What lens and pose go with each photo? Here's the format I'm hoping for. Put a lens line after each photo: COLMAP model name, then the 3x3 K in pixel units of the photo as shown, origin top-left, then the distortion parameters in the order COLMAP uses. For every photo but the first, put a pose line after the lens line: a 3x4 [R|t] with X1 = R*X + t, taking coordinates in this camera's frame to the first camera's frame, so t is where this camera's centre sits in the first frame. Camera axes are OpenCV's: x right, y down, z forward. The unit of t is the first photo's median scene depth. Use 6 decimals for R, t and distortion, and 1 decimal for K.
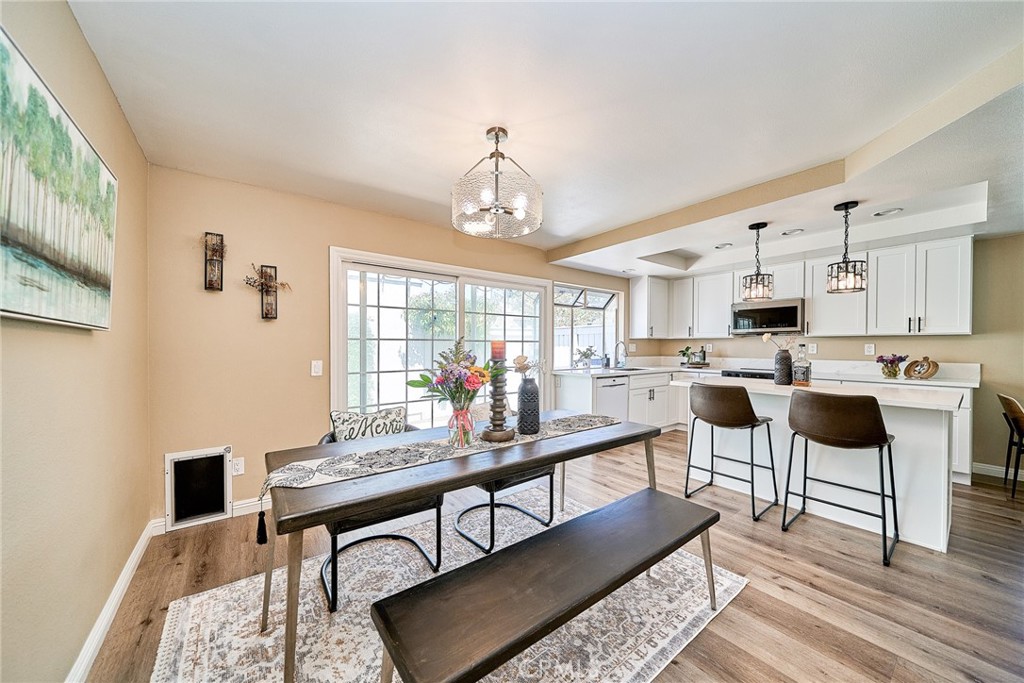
lens RADIAL K [[379.5, 0, 476.9], [0, 379.5, 348.7], [0, 0, 1]] dist [0.000224, -0.000086]
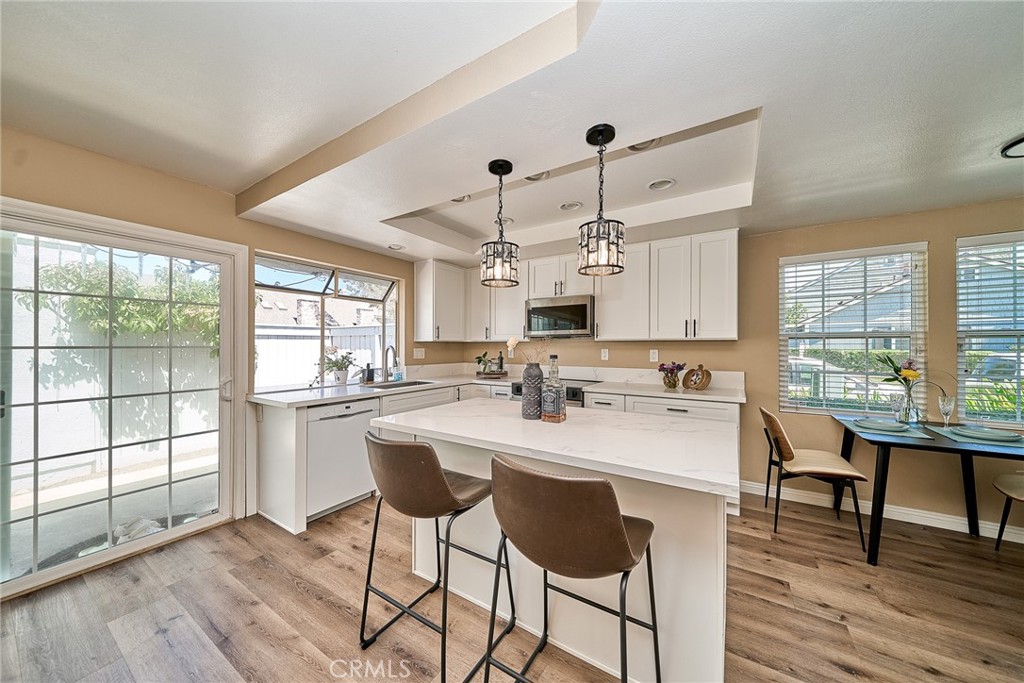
lens RADIAL K [[358.7, 0, 513.1], [0, 358.7, 344.7], [0, 0, 1]] dist [0.008806, -0.000038]
pose [[0.929765, 0.000152, 0.368154, 0.425479], [0.003130, 0.999961, -0.008317, -0.018102], [-0.368141, 0.008886, 0.929728, 0.346287]]
